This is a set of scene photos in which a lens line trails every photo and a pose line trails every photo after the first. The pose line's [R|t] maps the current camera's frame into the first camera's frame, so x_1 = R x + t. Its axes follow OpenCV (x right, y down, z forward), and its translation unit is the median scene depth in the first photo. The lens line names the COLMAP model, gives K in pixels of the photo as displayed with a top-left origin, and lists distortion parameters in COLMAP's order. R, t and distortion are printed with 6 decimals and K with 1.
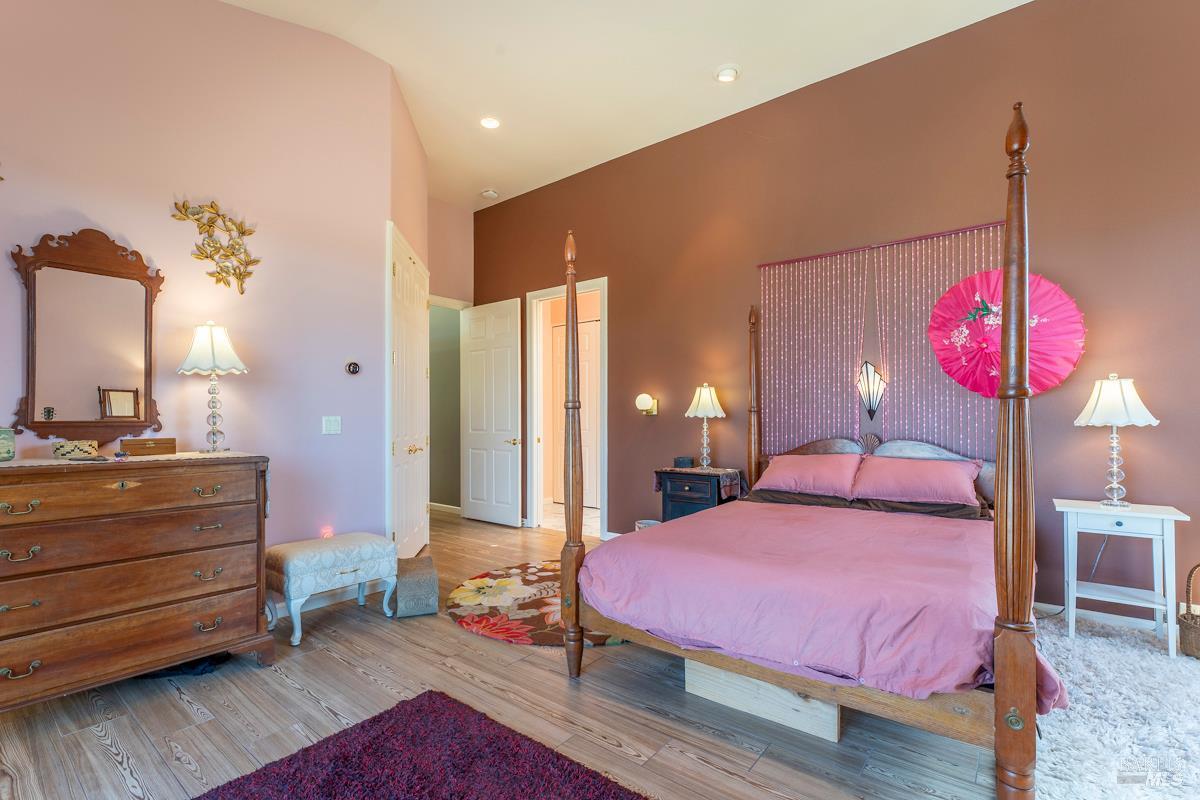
lens RADIAL K [[537.7, 0, 600.0], [0, 537.7, 400.0], [0, 0, 1]] dist [0.000499, 0.000015]
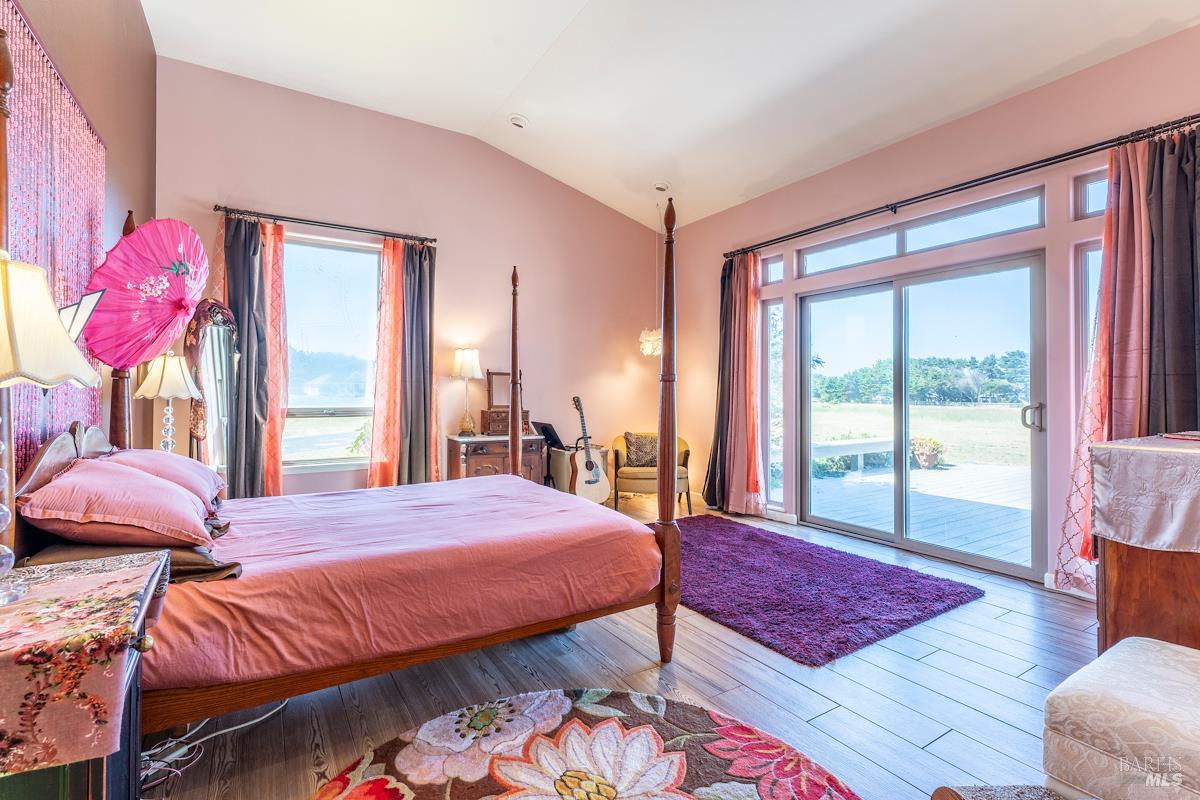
lens RADIAL K [[537.7, 0, 600.0], [0, 537.7, 400.0], [0, 0, 1]] dist [0.000499, 0.000015]
pose [[-0.944423, -0.001368, 0.328729, -0.213041], [-0.009462, 0.999690, -0.023022, 0.063039], [-0.328596, -0.024853, -0.944143, 1.668700]]
